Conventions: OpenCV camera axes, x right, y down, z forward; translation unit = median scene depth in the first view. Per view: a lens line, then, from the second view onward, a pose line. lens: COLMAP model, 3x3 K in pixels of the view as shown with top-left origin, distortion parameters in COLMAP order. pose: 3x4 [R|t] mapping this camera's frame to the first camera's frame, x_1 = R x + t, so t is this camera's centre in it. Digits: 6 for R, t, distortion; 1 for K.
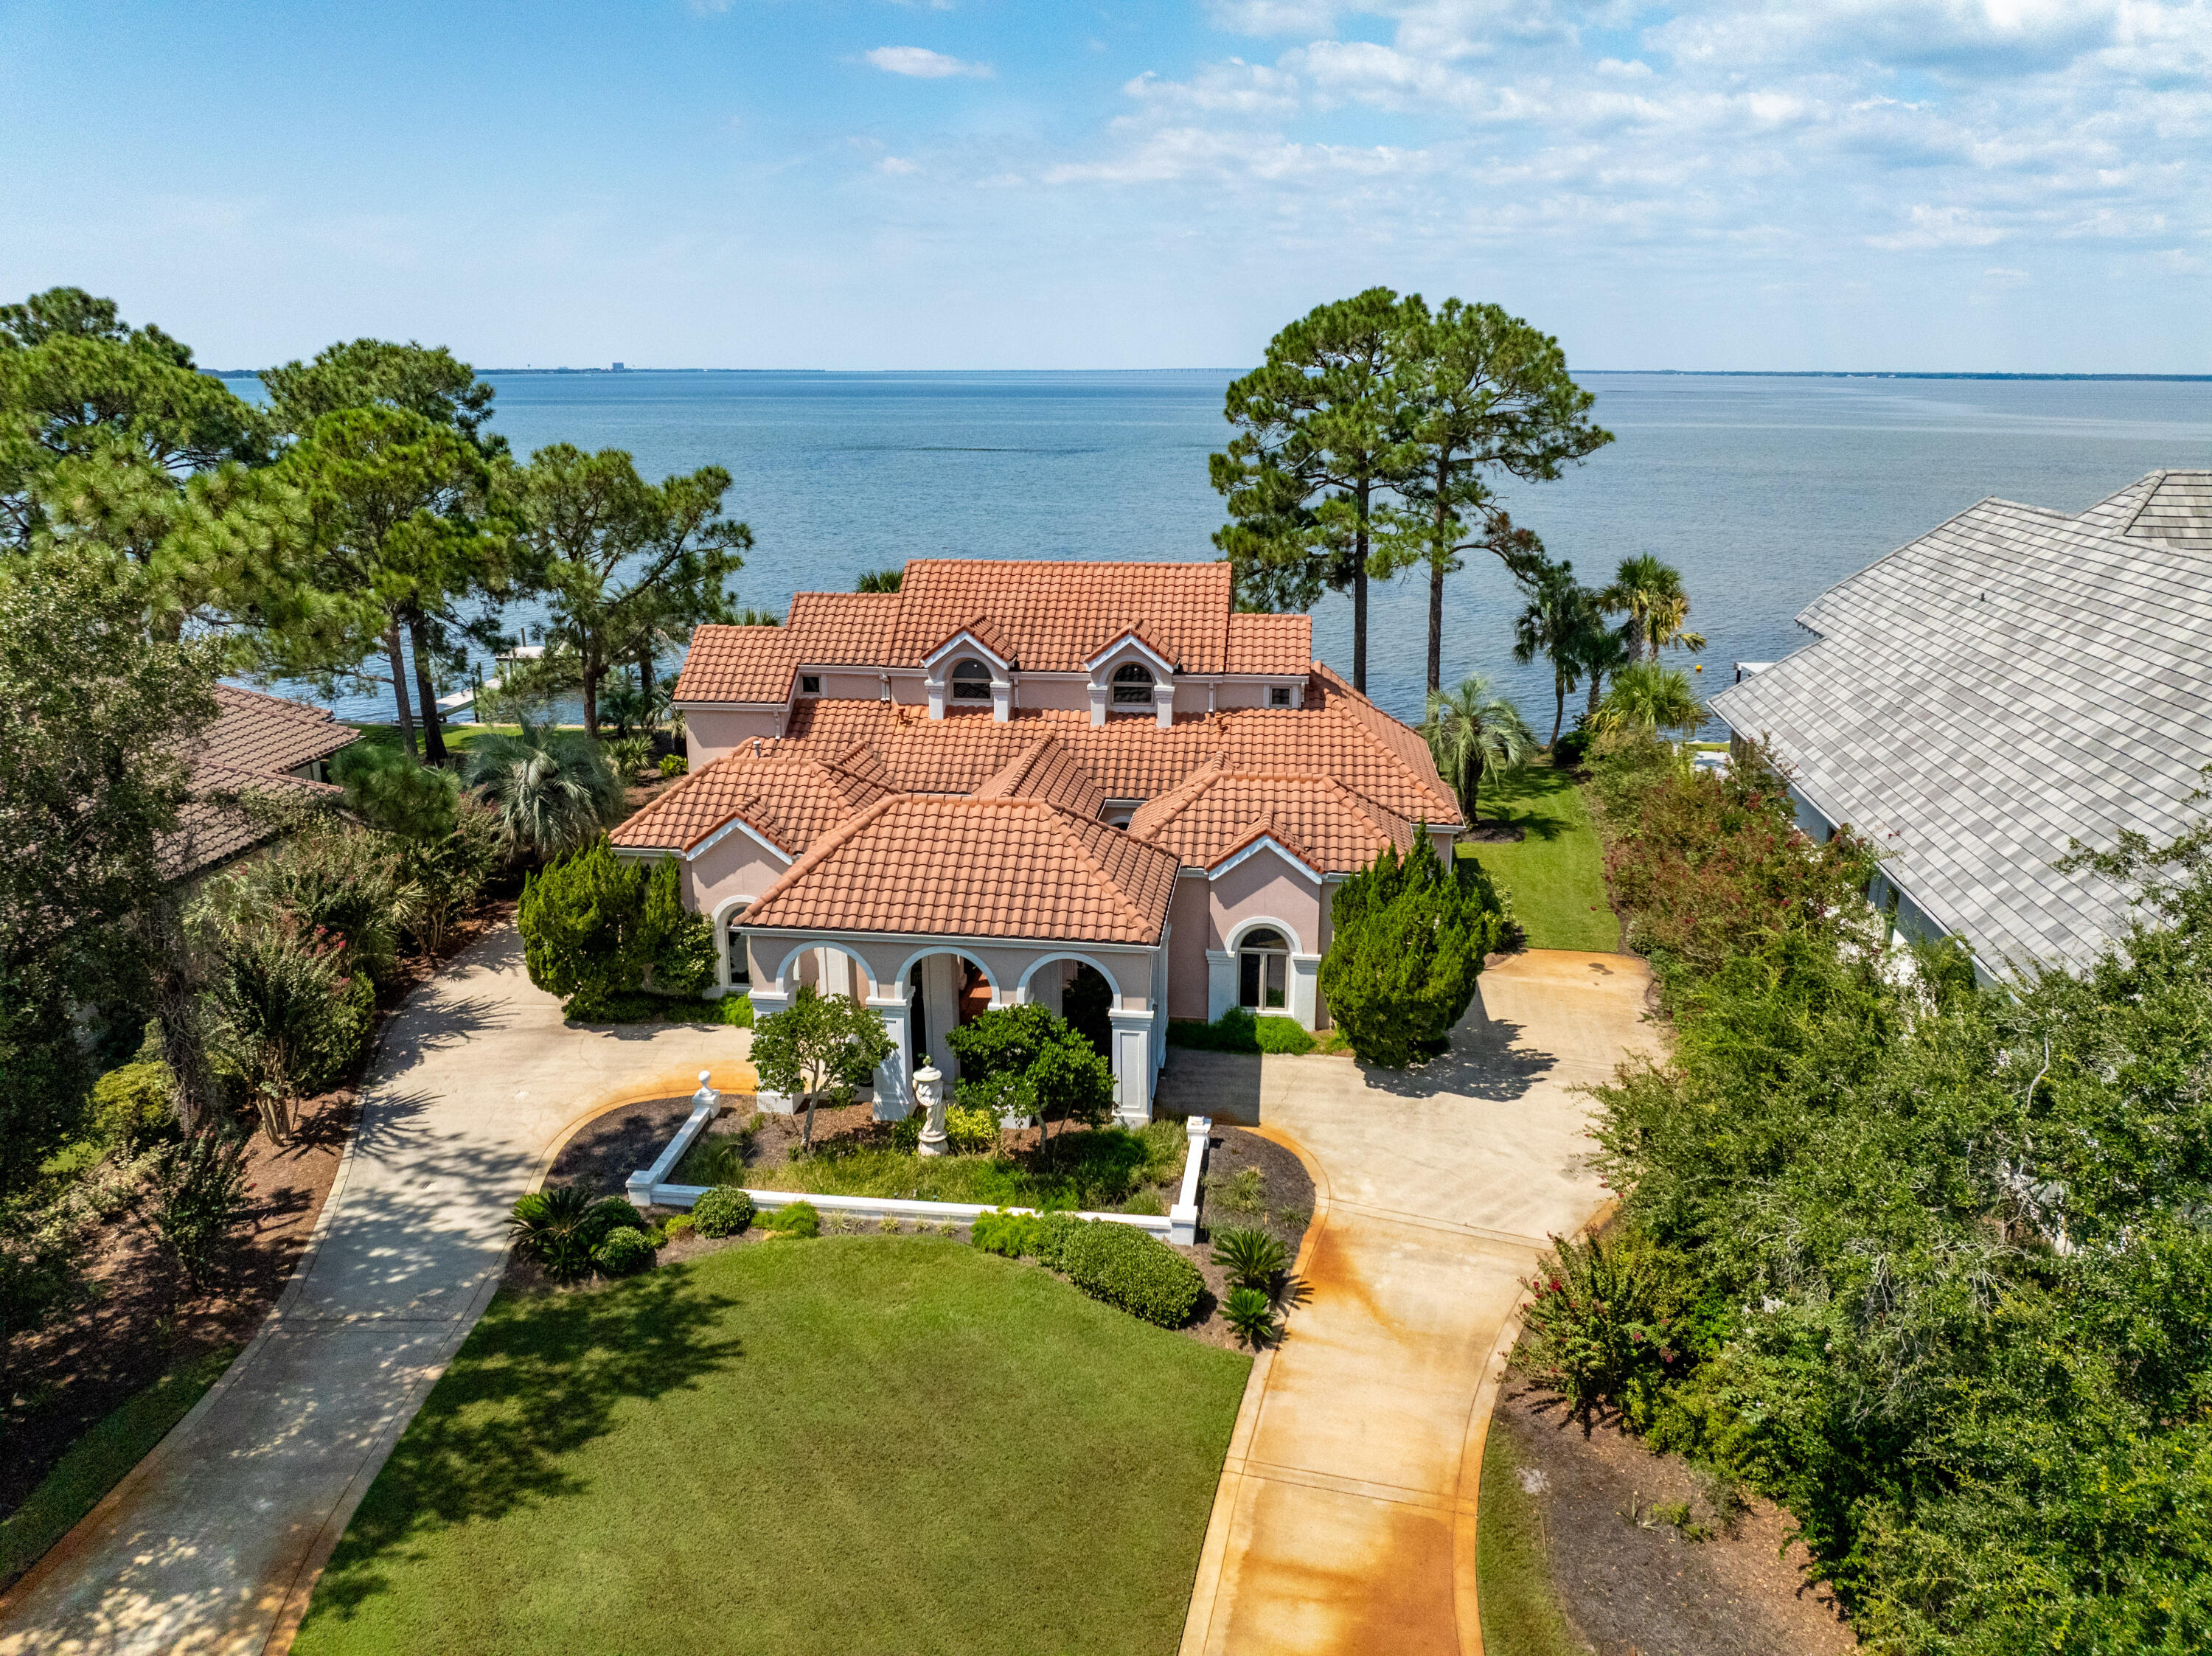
lens RADIAL K [[1561.2, 0, 1117.8], [0, 1561.2, 809.2], [0, 0, 1]] dist [-0.040869, 0.000270]
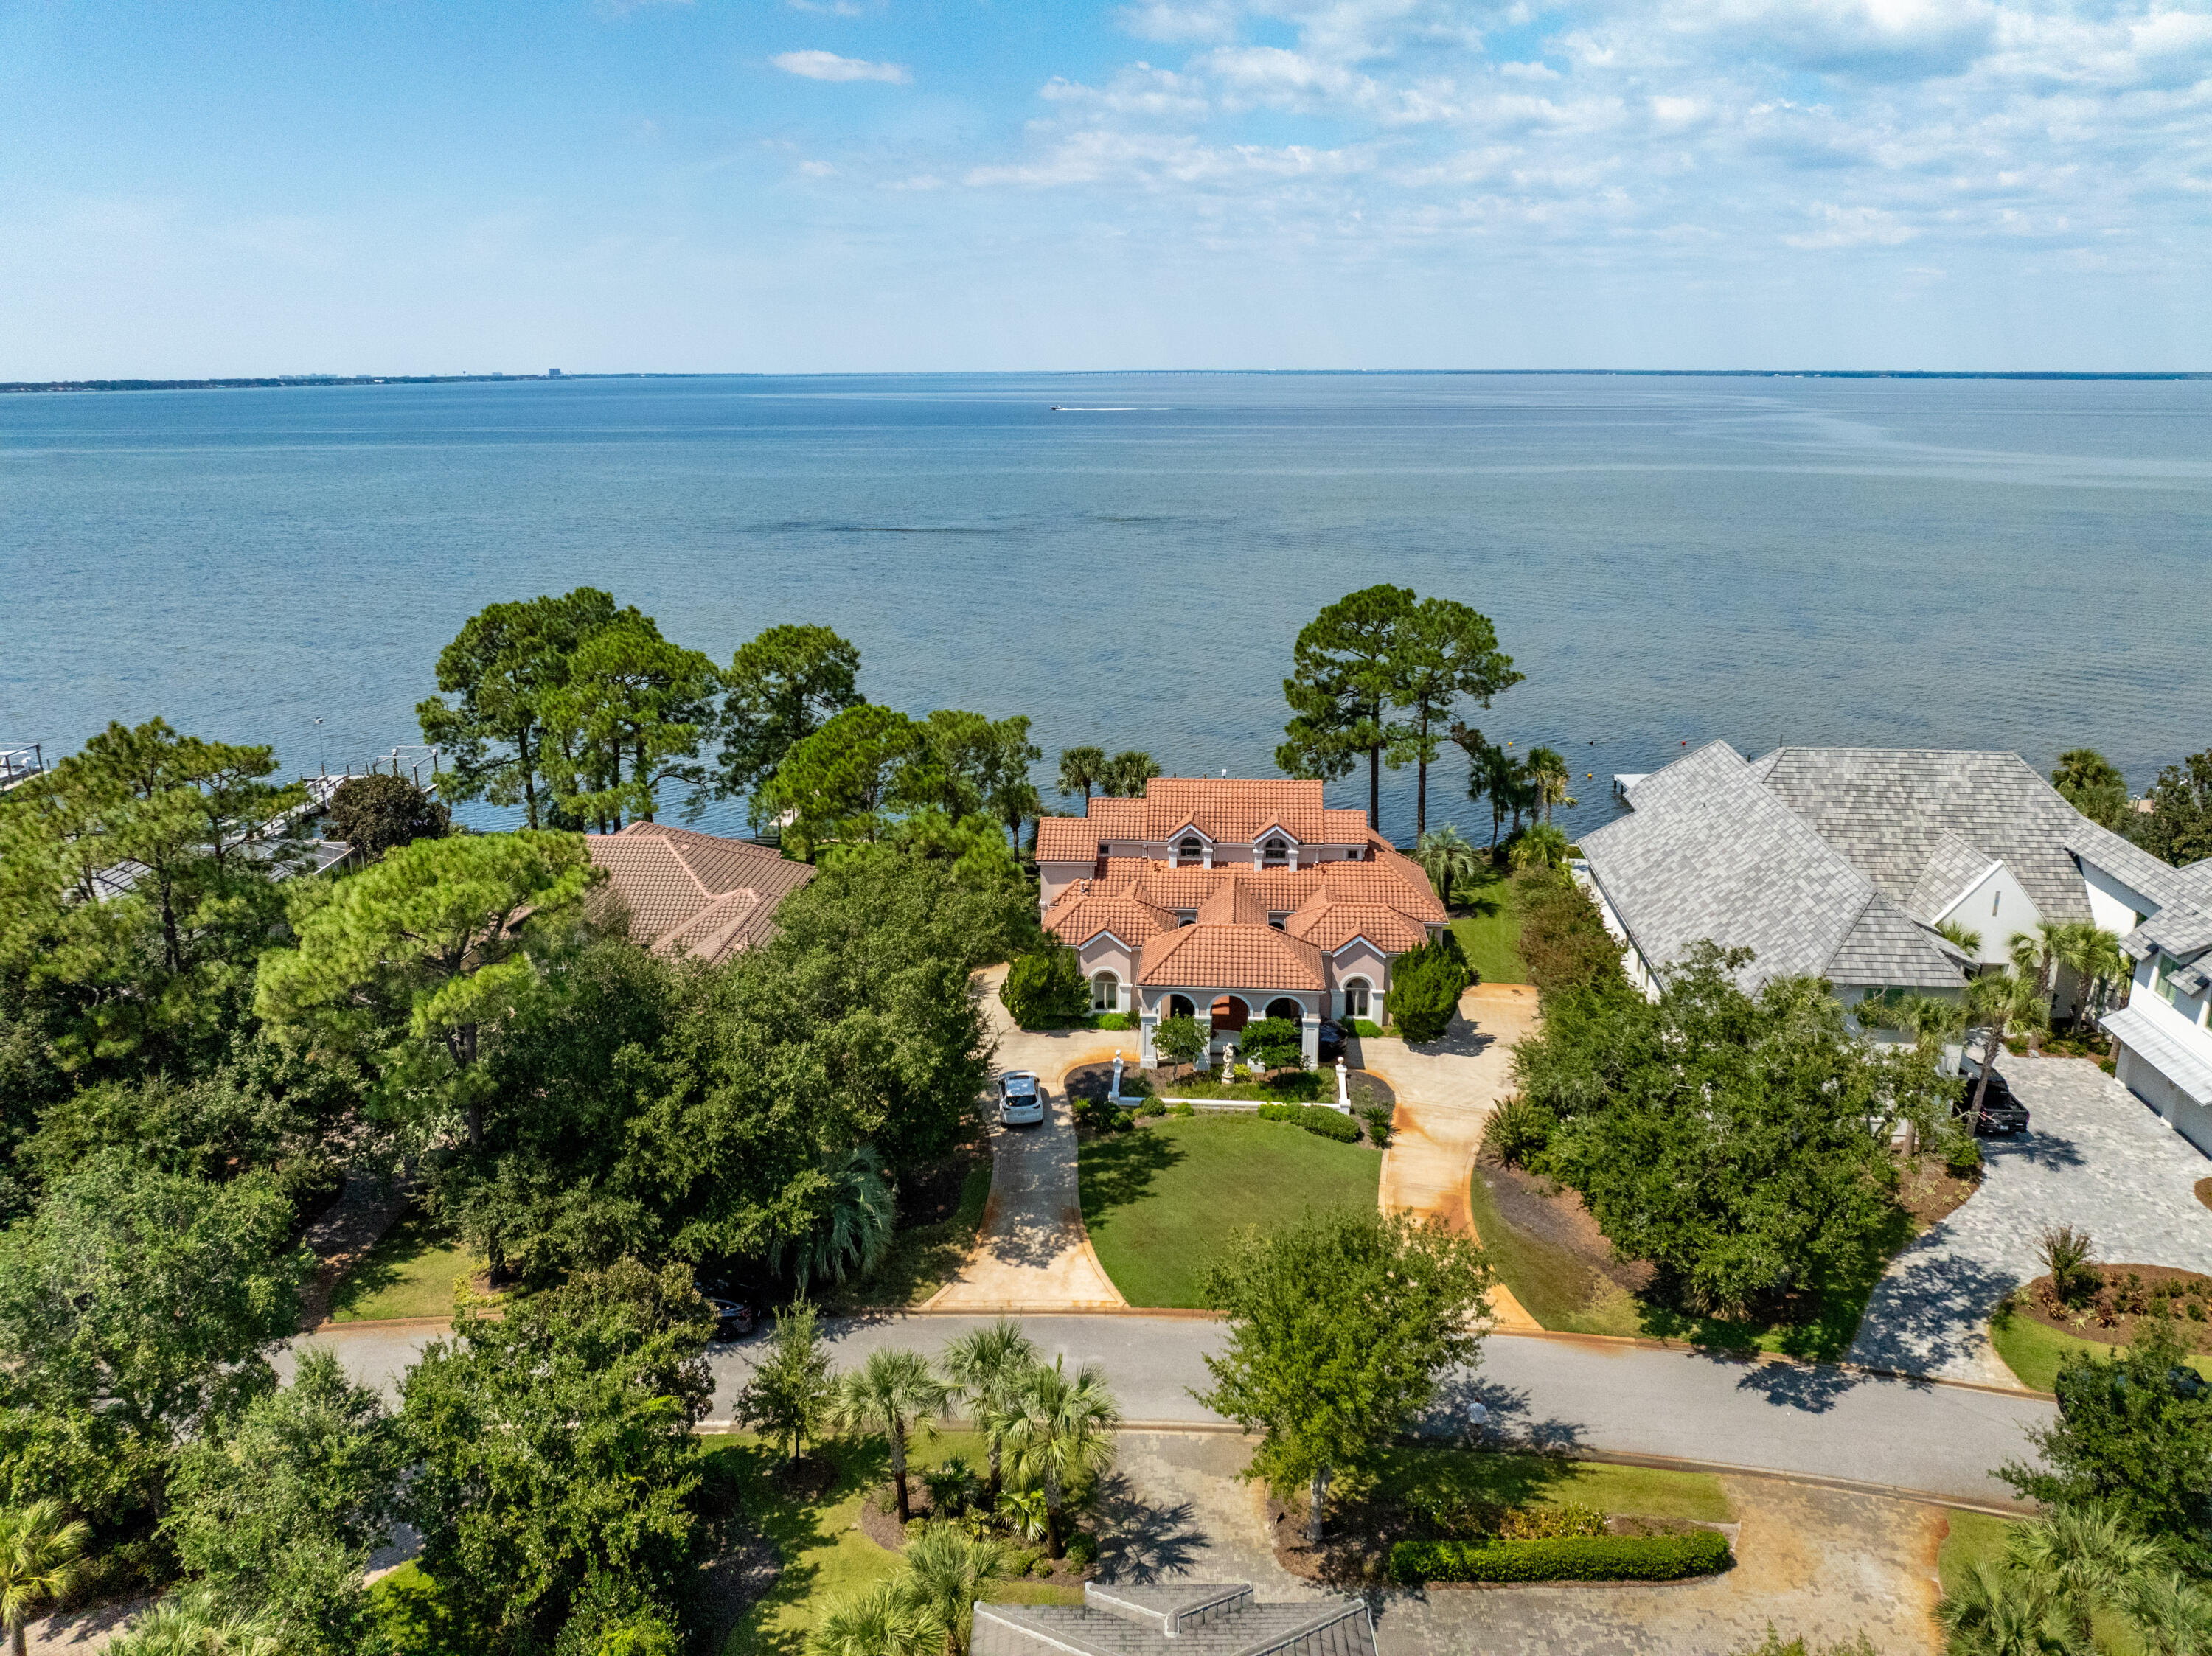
lens RADIAL K [[1561.2, 0, 1117.8], [0, 1561.2, 809.2], [0, 0, 1]] dist [-0.040869, 0.000270]
pose [[0.999233, -0.015410, 0.035994, -0.304180], [0.015375, 0.999881, 0.001250, -0.160716], [-0.036009, -0.000696, 0.999351, -1.101514]]
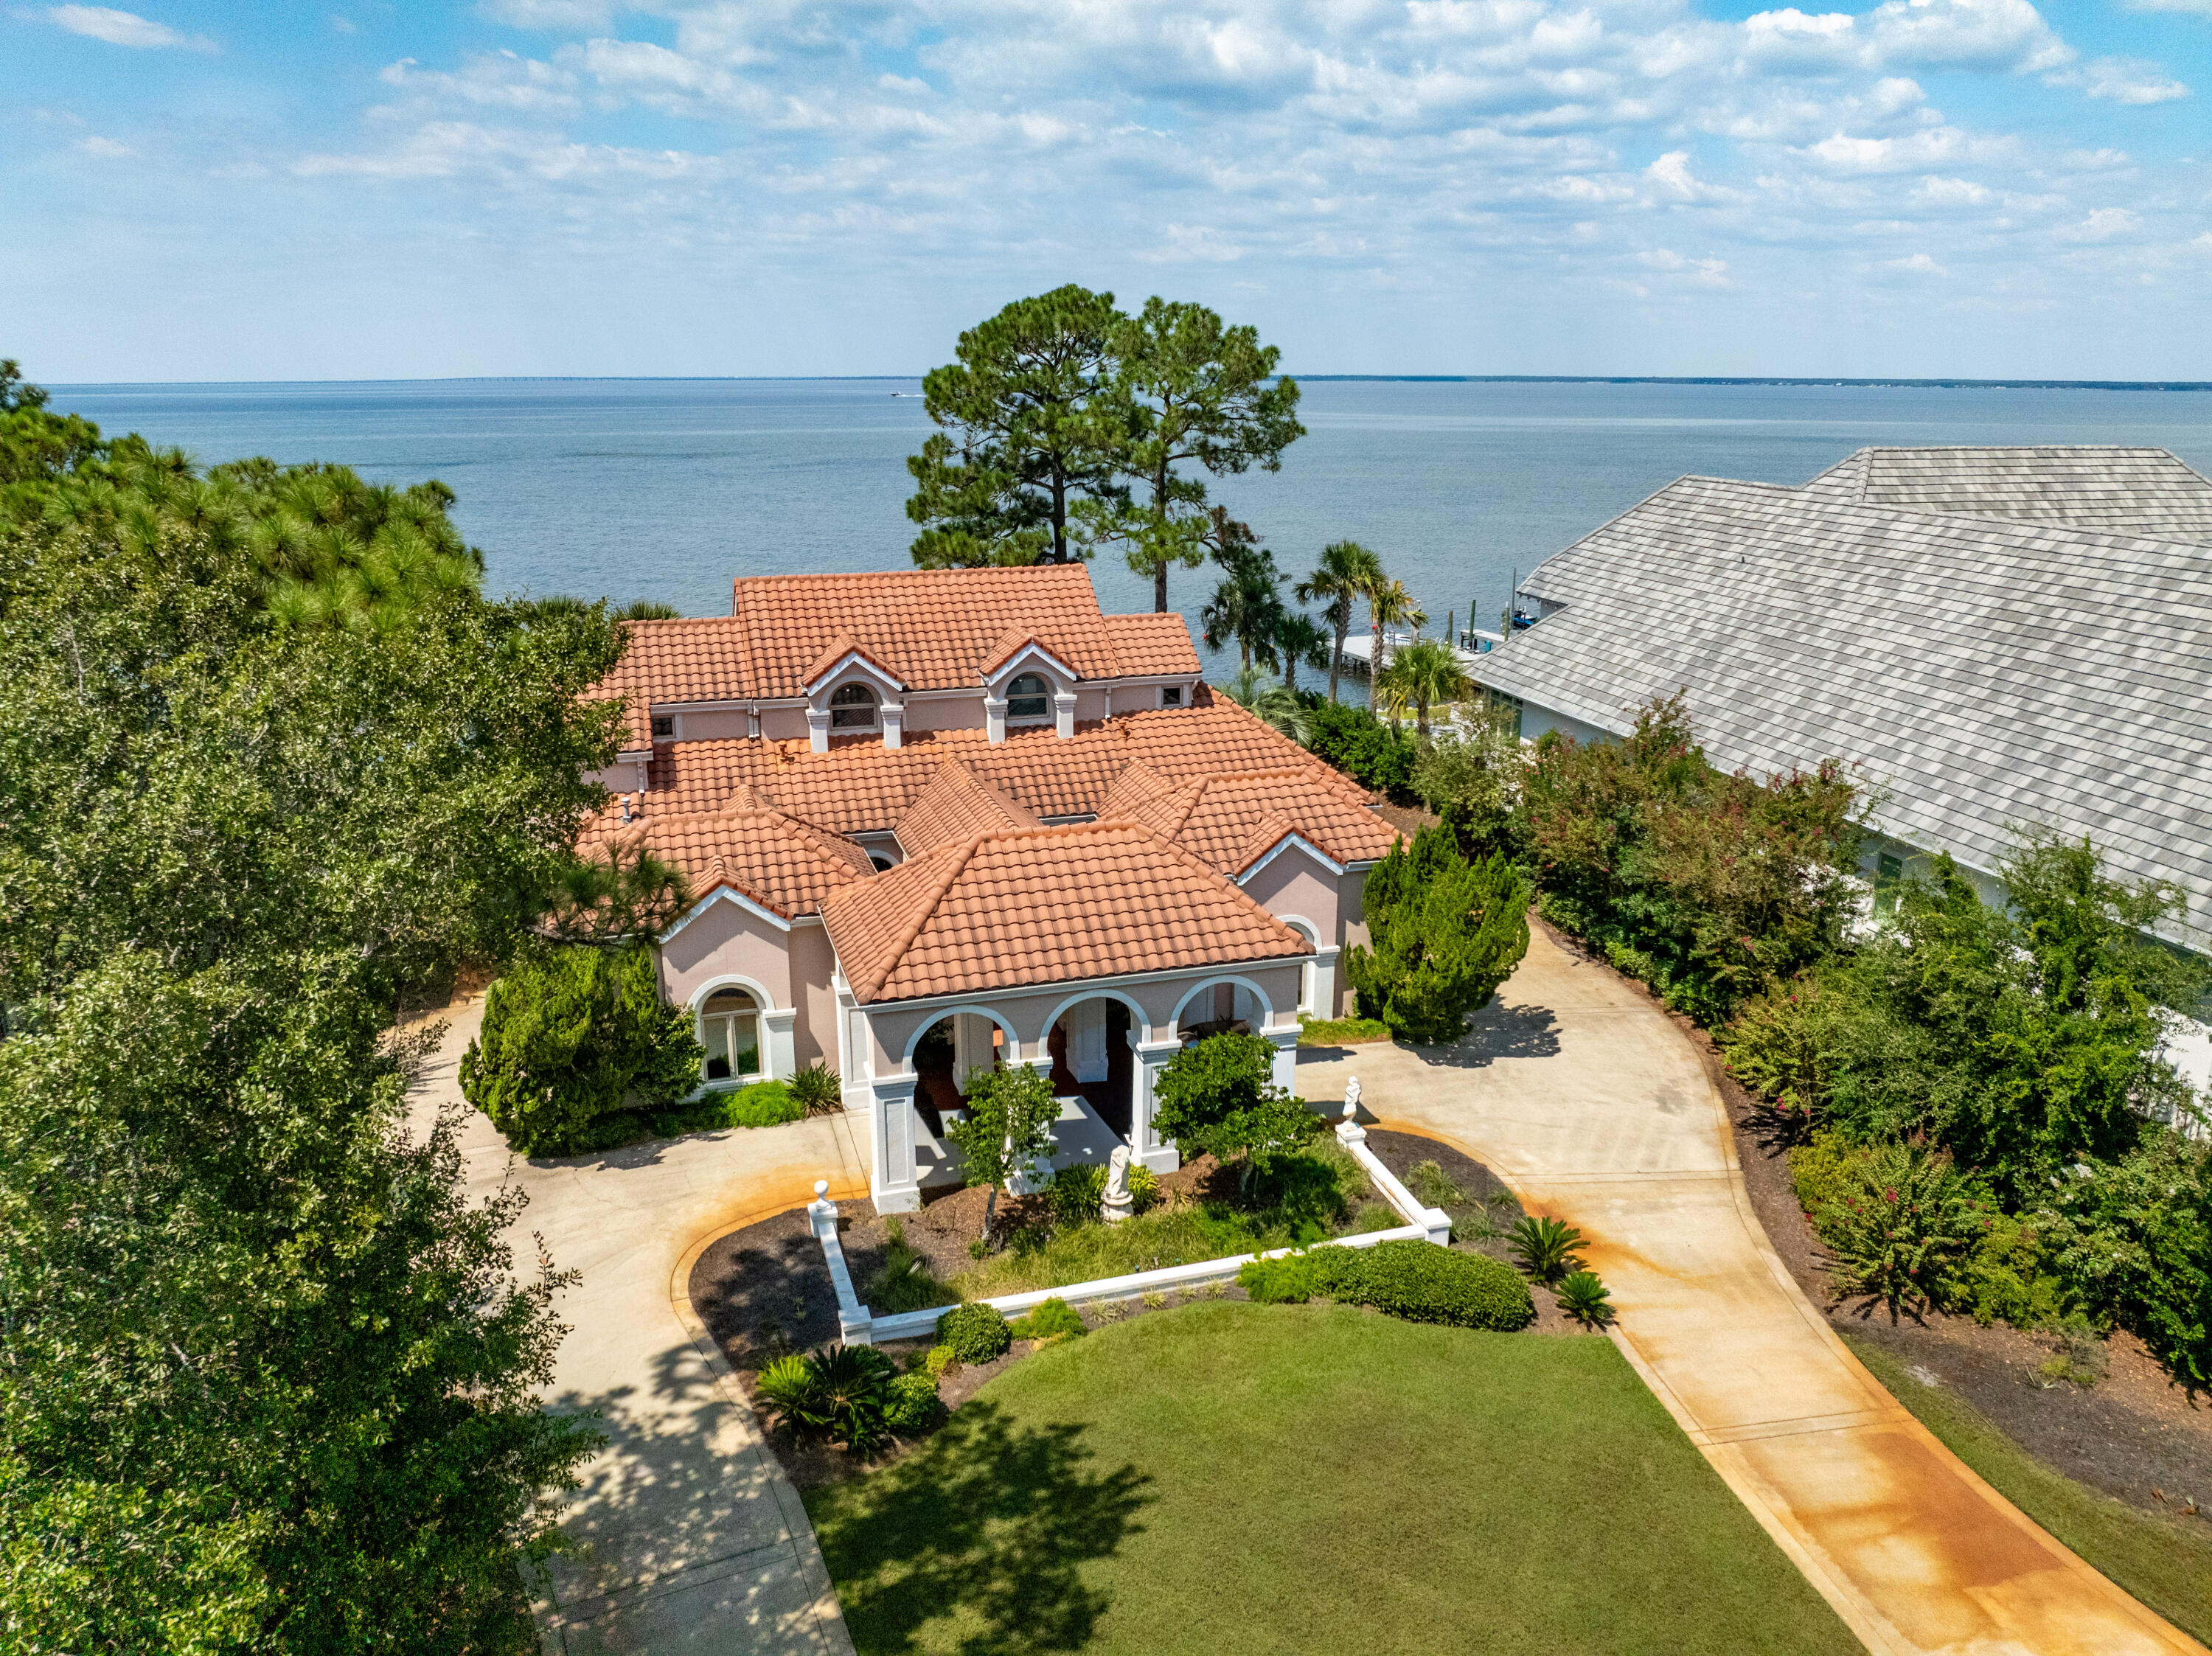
lens RADIAL K [[1561.2, 0, 1117.8], [0, 1561.2, 809.2], [0, 0, 1]] dist [-0.040869, 0.000270]
pose [[0.911848, -0.109228, 0.395730, -0.384073], [0.110947, 0.993652, 0.018618, -0.027881], [-0.395251, 0.026929, 0.918178, 0.133349]]
